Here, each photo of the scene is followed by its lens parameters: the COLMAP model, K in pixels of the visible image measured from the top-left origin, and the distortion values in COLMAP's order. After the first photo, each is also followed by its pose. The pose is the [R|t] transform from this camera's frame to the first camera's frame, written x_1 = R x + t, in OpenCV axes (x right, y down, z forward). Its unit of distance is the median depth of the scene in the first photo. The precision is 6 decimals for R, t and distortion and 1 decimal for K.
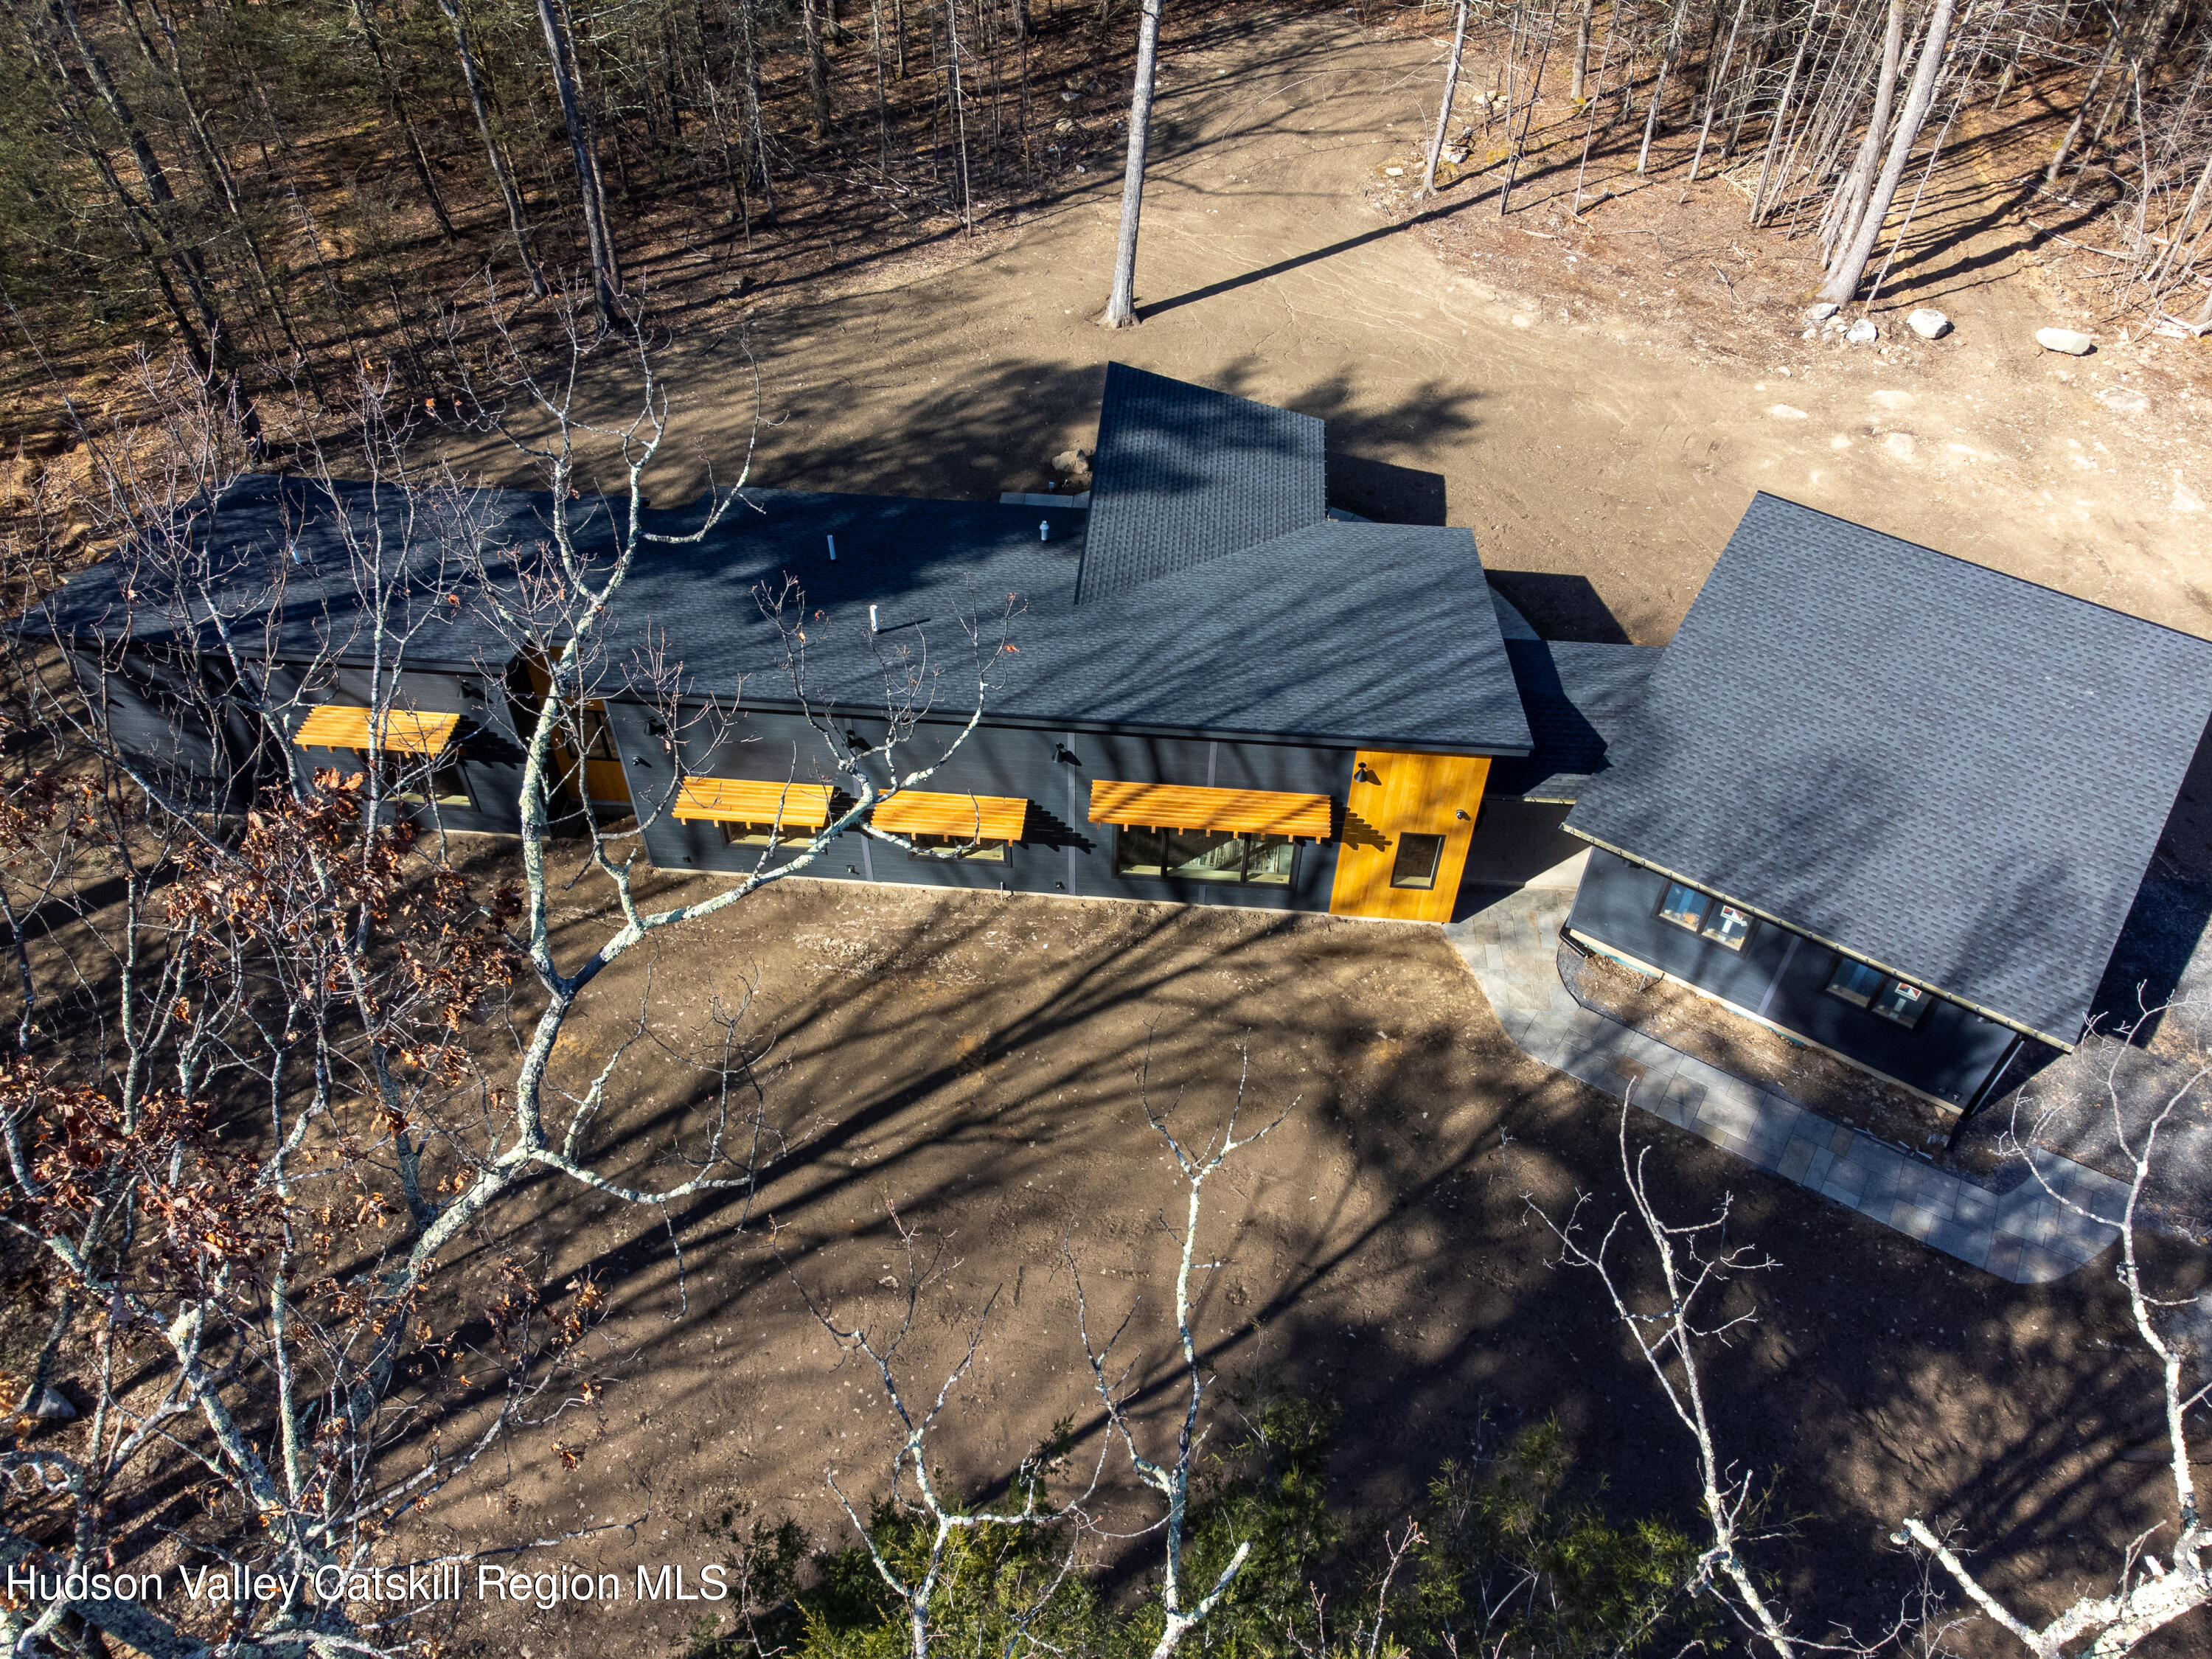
lens RADIAL K [[1608.8, 0, 1106.0], [0, 1608.8, 829.5], [0, 0, 1]] dist [-0.004539, 0.031798]
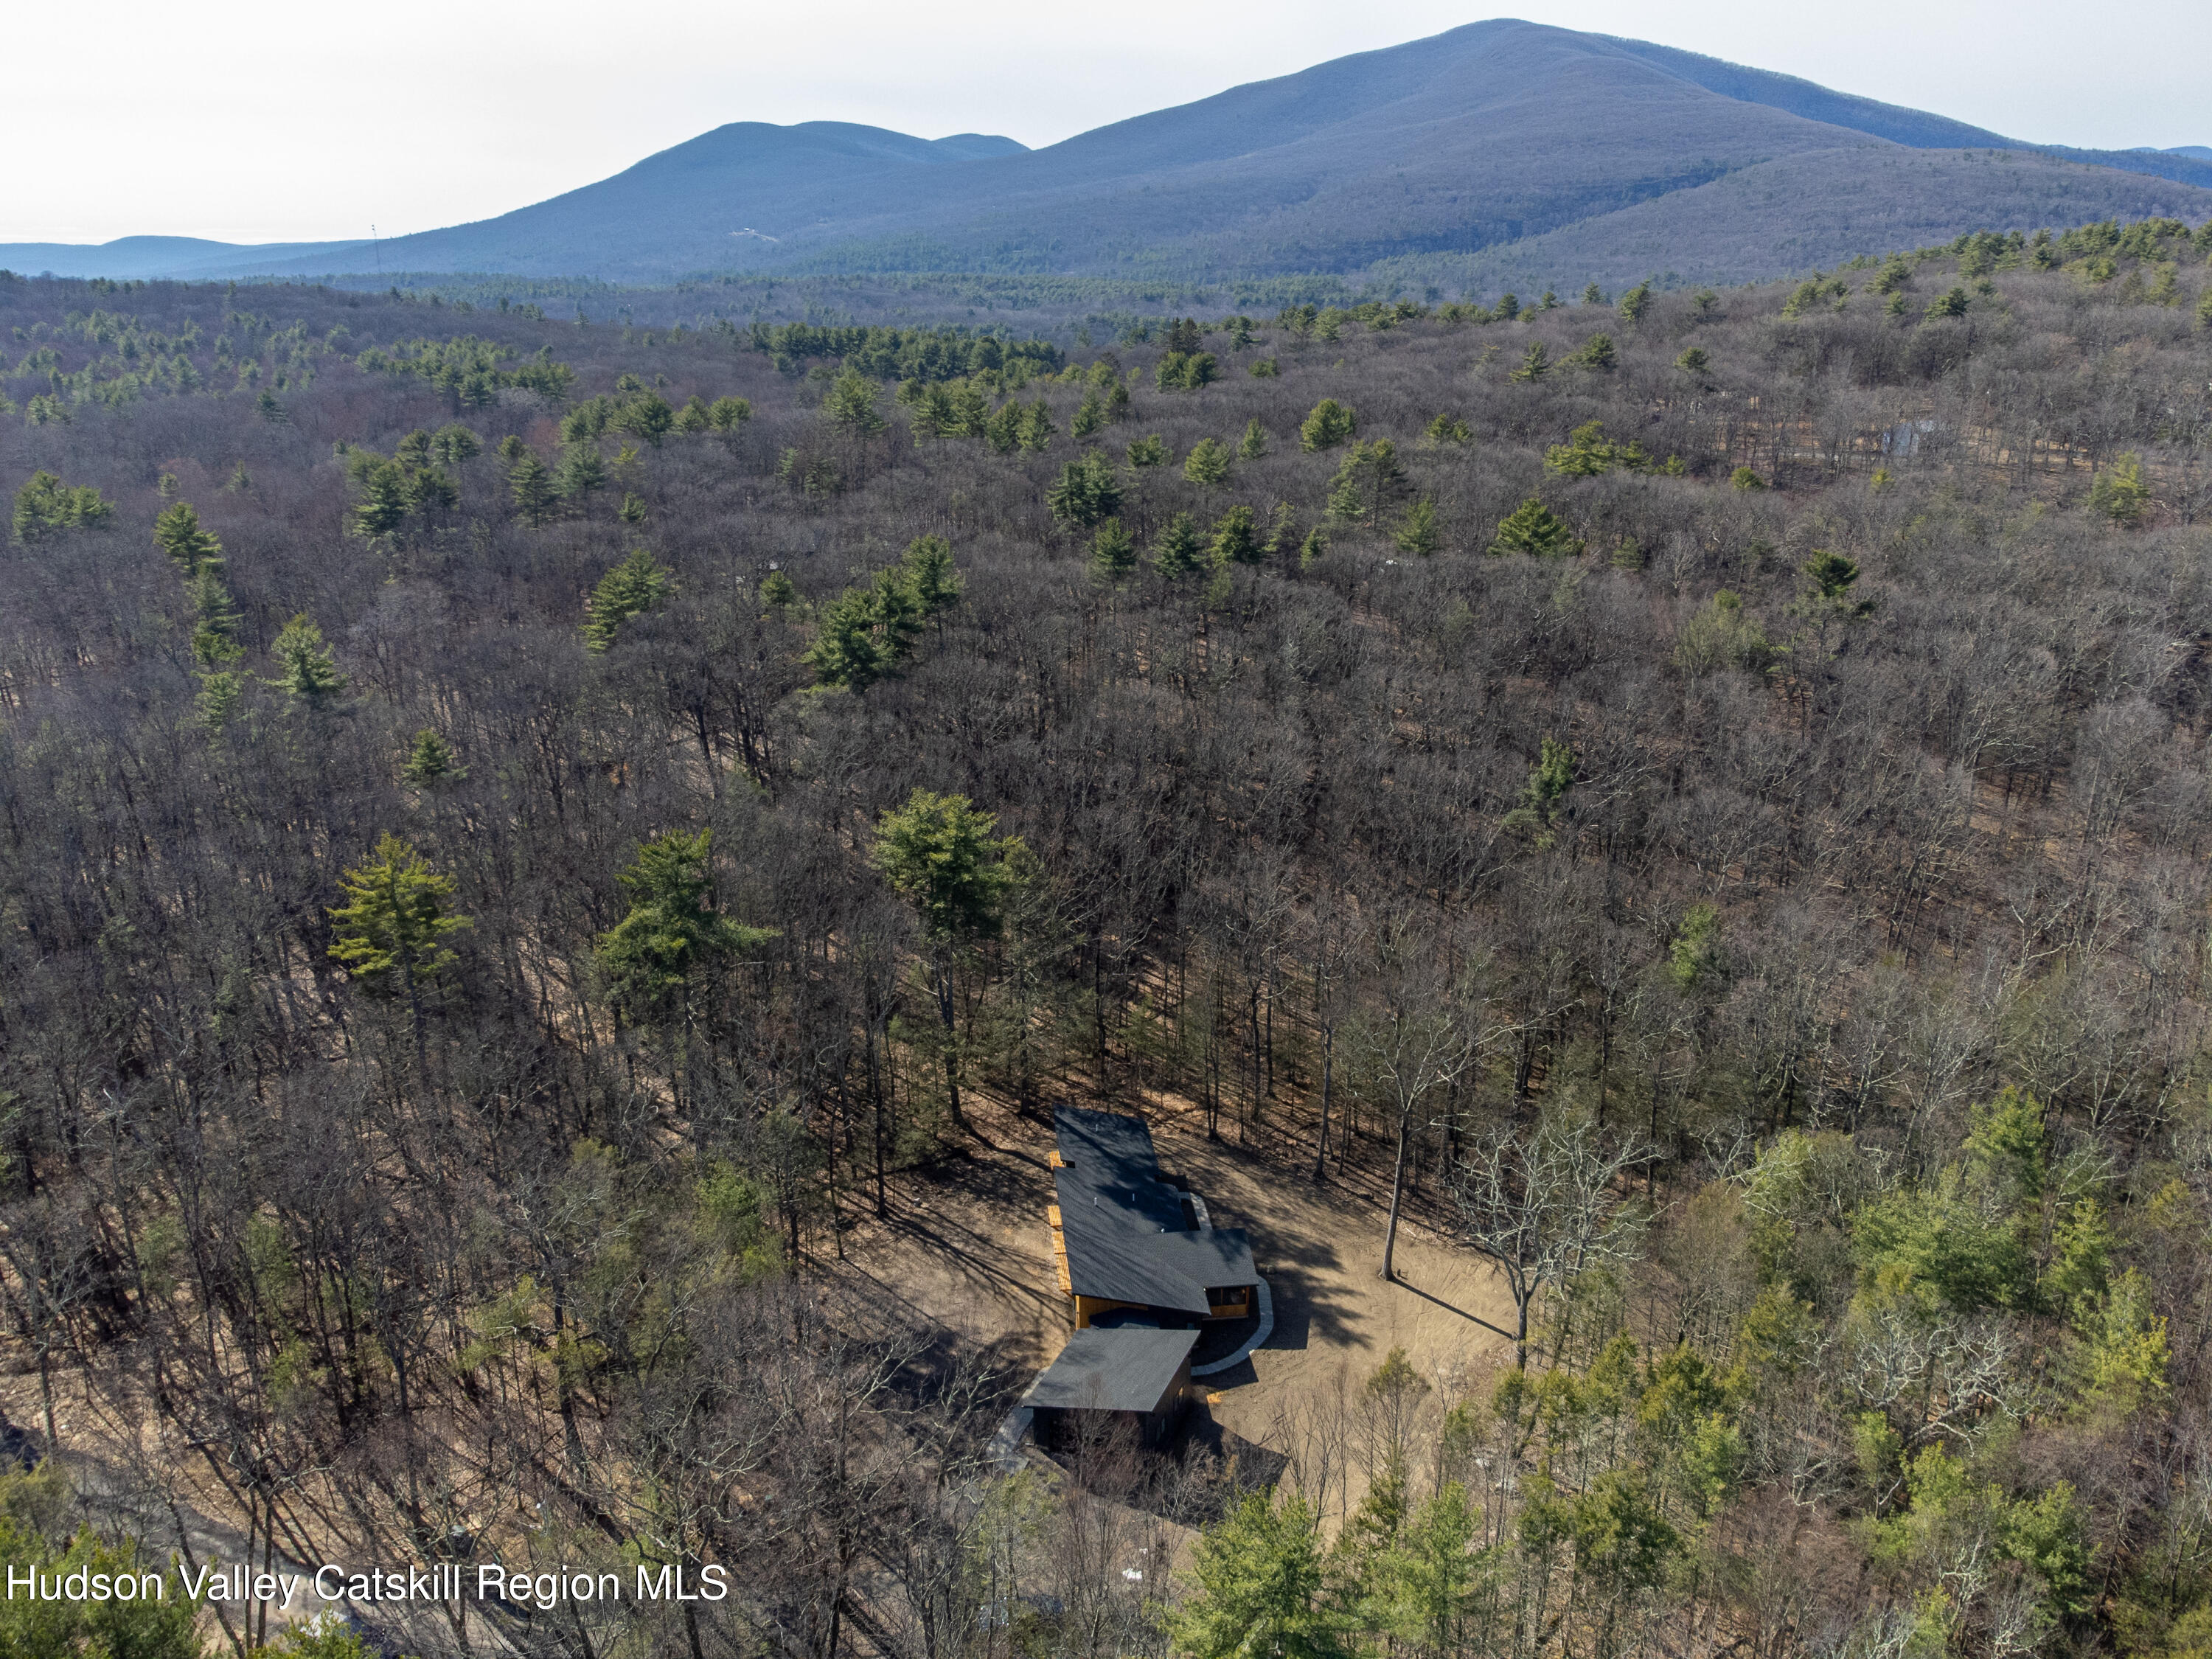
lens RADIAL K [[1608.8, 0, 1106.0], [0, 1608.8, 829.5], [0, 0, 1]] dist [-0.004539, 0.031798]
pose [[0.178555, 0.290574, -0.940045, 3.388701], [-0.712639, 0.696947, 0.080070, -1.120594], [0.678428, 0.655616, 0.331517, -0.935392]]
